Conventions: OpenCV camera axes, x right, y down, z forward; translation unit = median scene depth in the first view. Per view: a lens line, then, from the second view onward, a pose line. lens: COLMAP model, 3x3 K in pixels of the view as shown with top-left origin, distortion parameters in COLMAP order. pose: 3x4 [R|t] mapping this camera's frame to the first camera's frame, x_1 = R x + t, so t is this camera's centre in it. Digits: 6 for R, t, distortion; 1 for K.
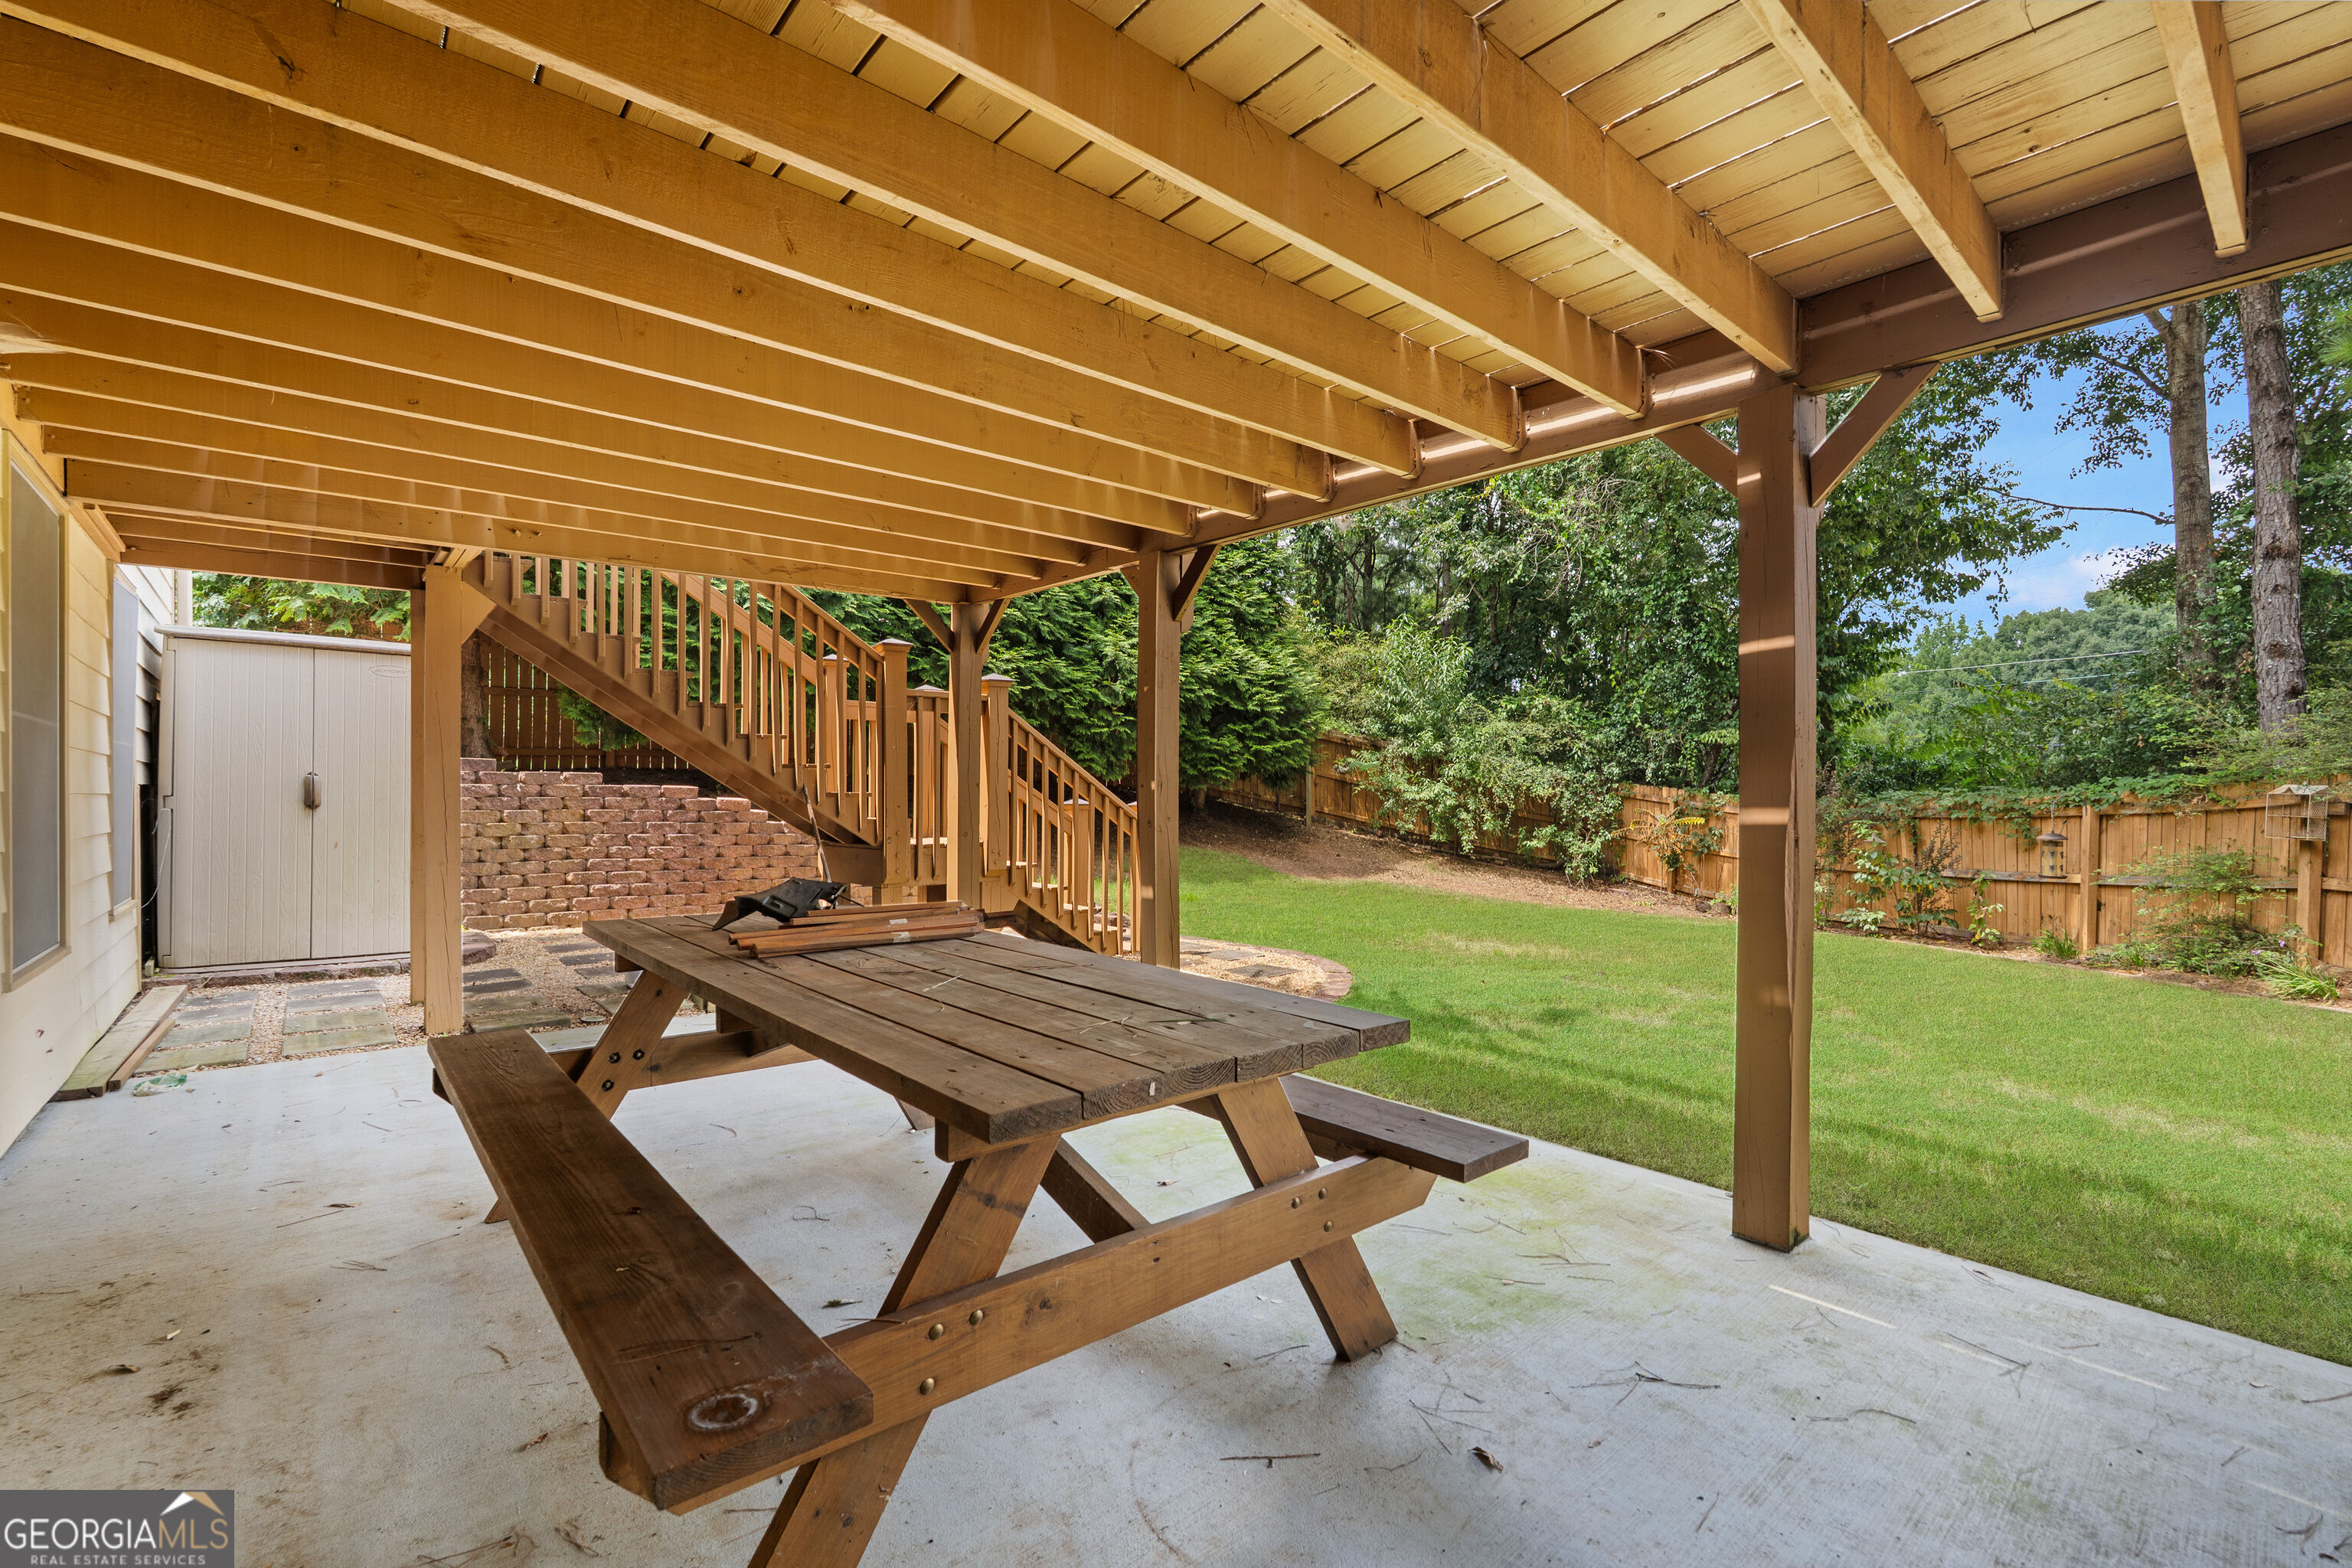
lens RADIAL K [[1016.9, 0, 1179.2], [0, 1016.9, 797.5], [0, 0, 1]] dist [-0.002349, -0.000228]
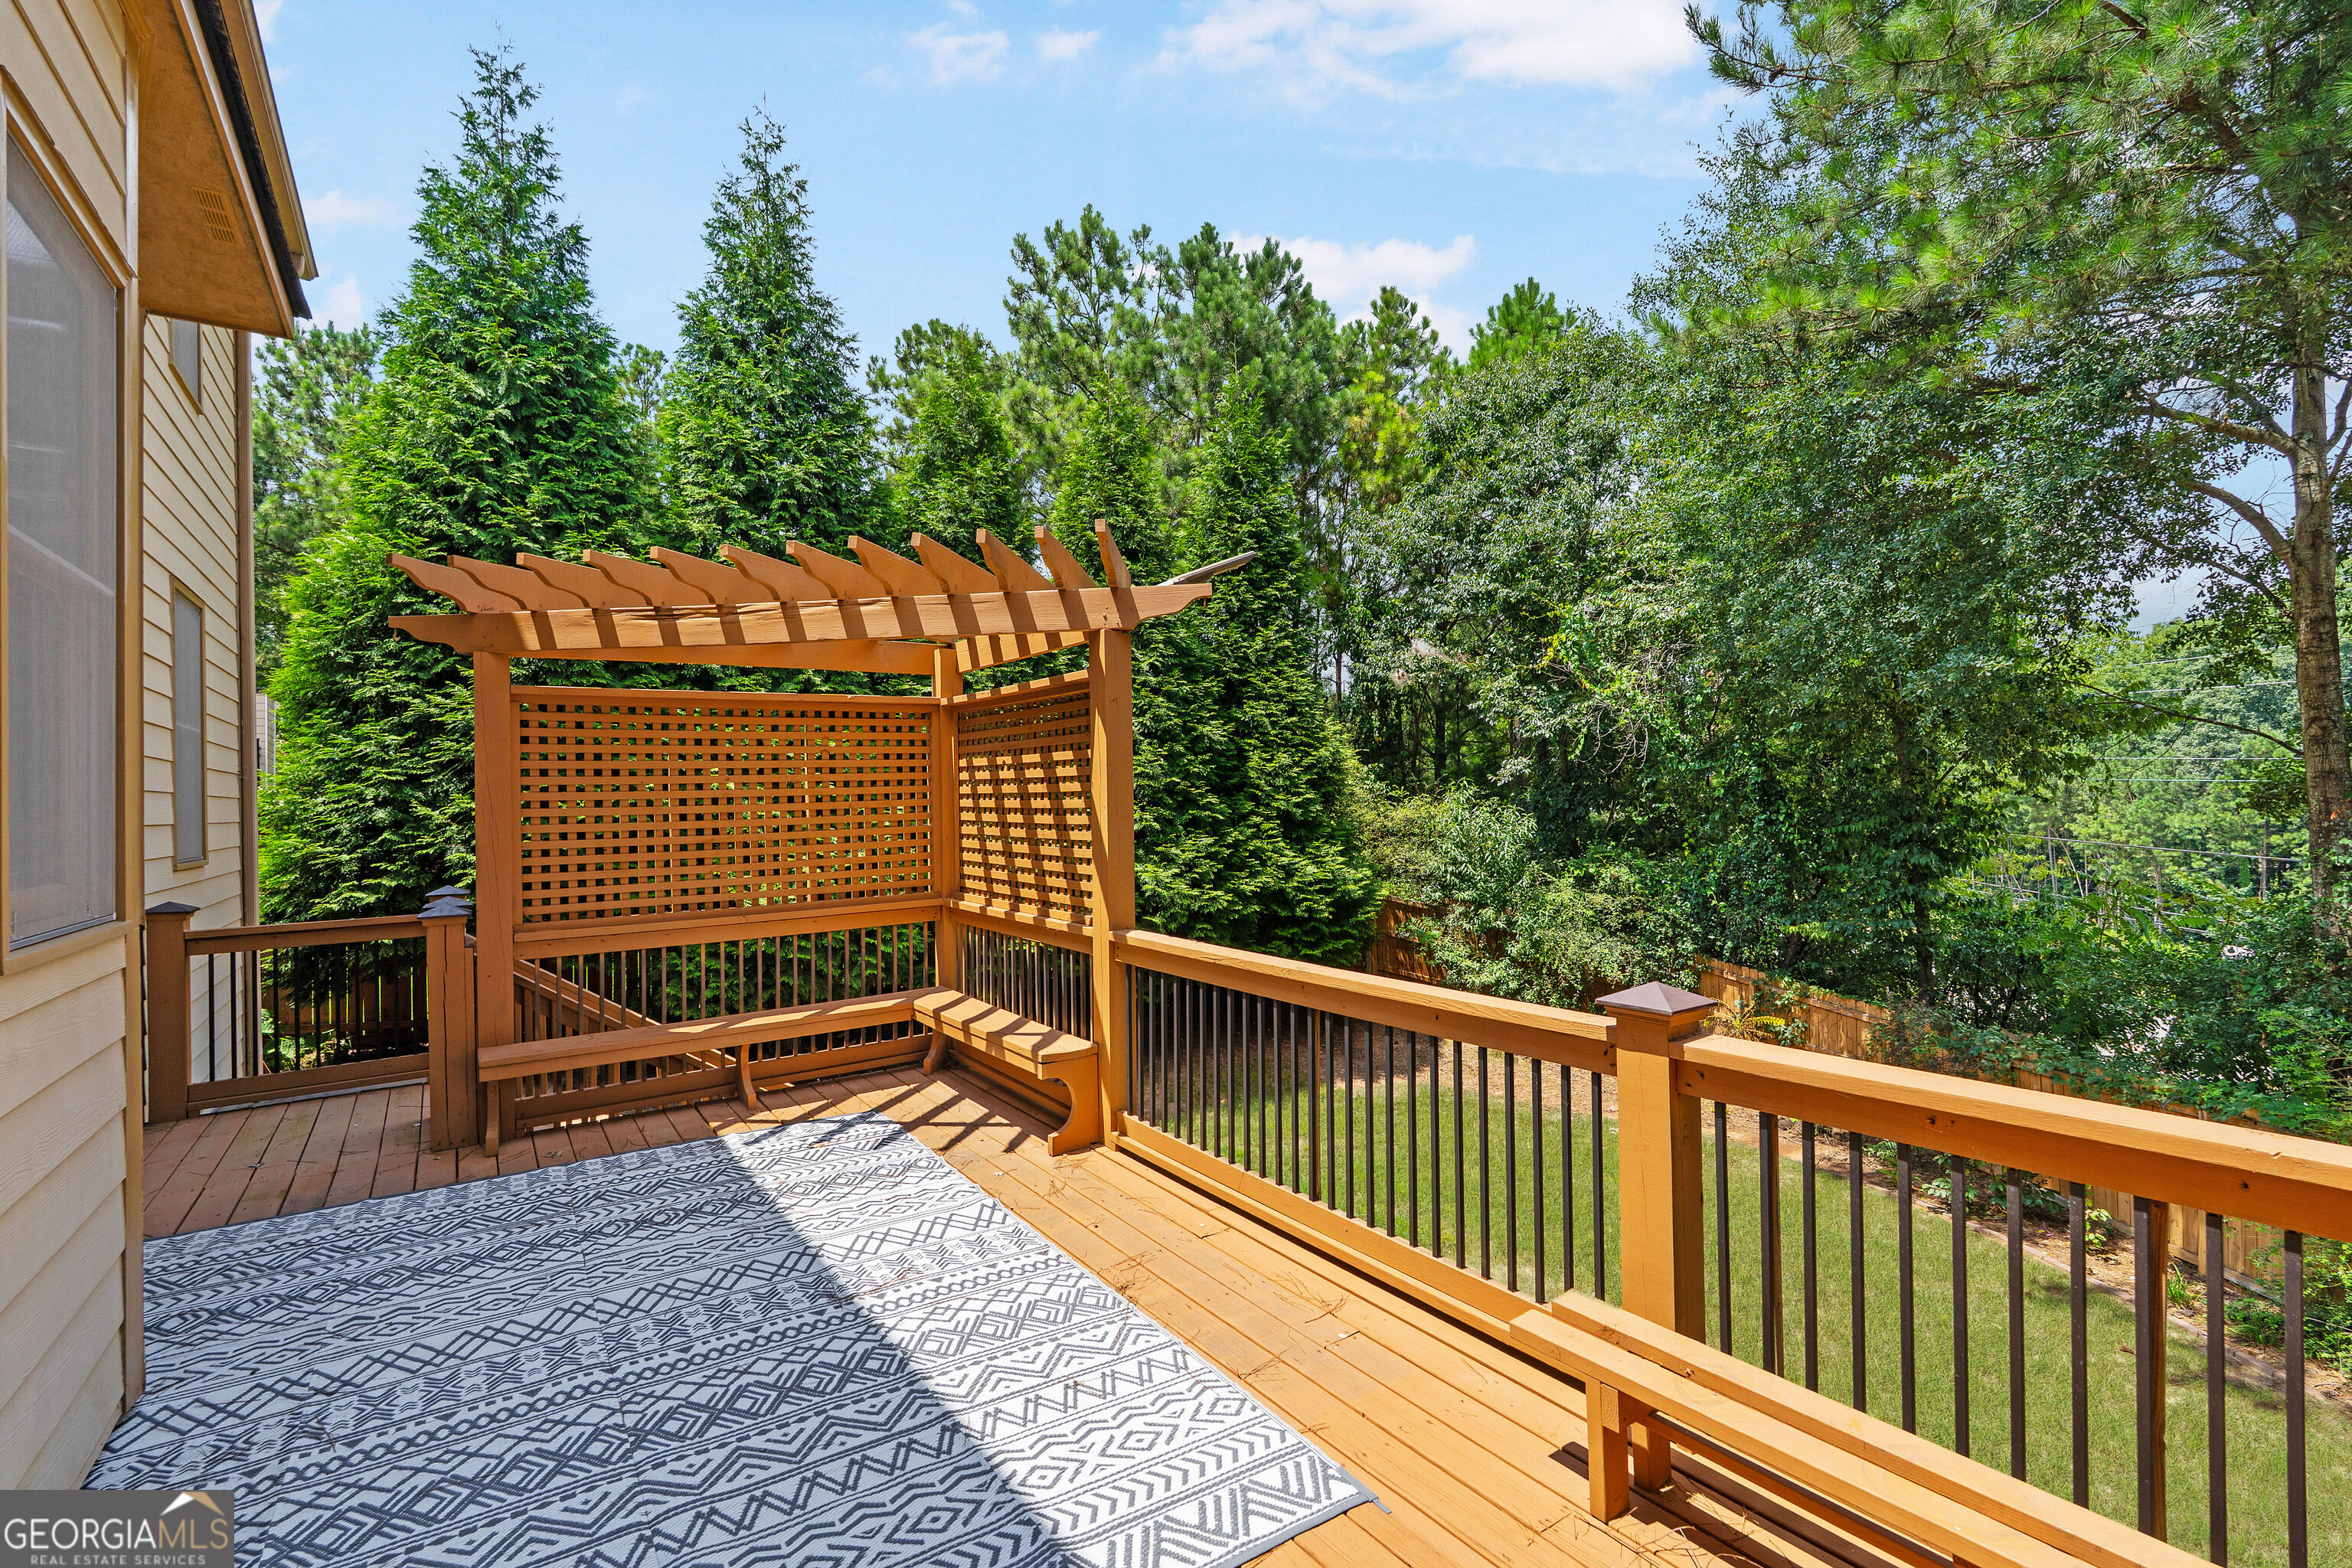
lens RADIAL K [[1016.9, 0, 1177.3], [0, 1016.9, 790.6], [0, 0, 1]] dist [-0.002349, -0.000228]
pose [[0.995661, -0.019209, -0.091051, 0.039274], [0.018126, 0.999755, -0.012697, -0.173495], [0.091272, 0.010991, 0.995765, 0.002549]]
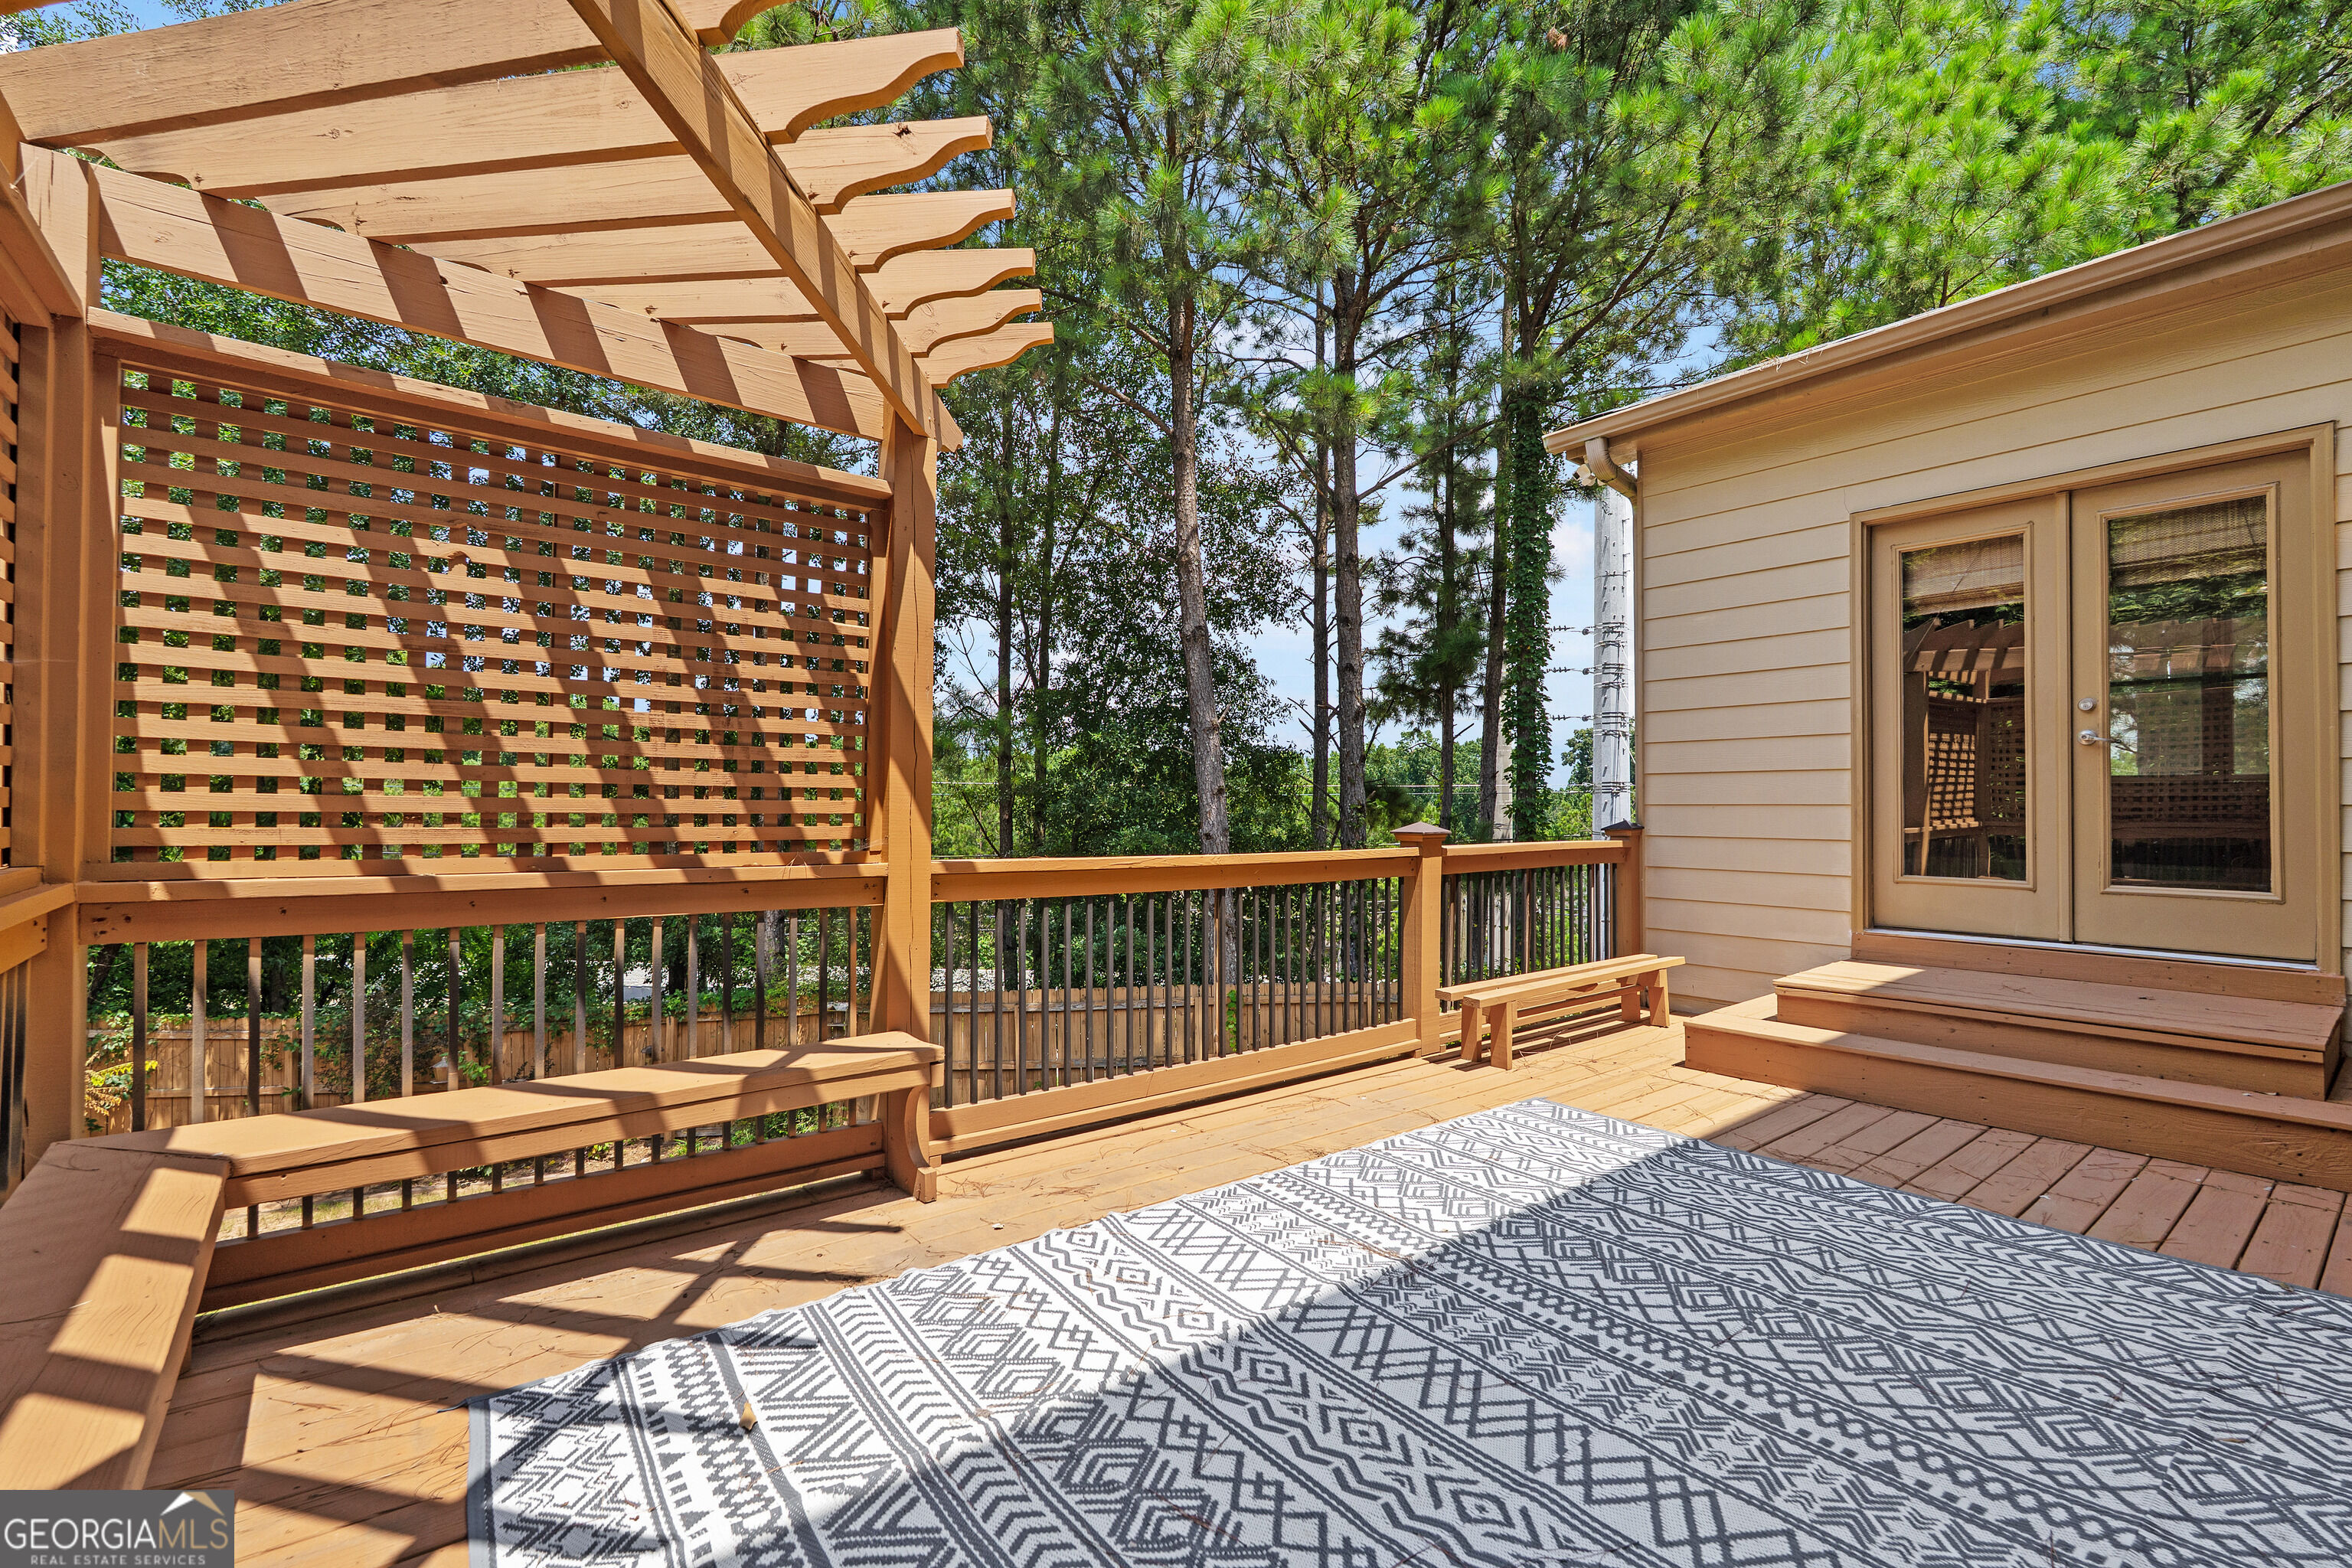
lens RADIAL K [[1016.9, 0, 1186.4], [0, 1016.9, 792.1], [0, 0, 1]] dist [-0.002349, -0.000228]
pose [[0.039616, 0.008223, 0.999181, -0.667485], [-0.000630, 0.999966, -0.008205, -0.106965], [-0.999215, -0.000305, 0.039620, 0.642788]]
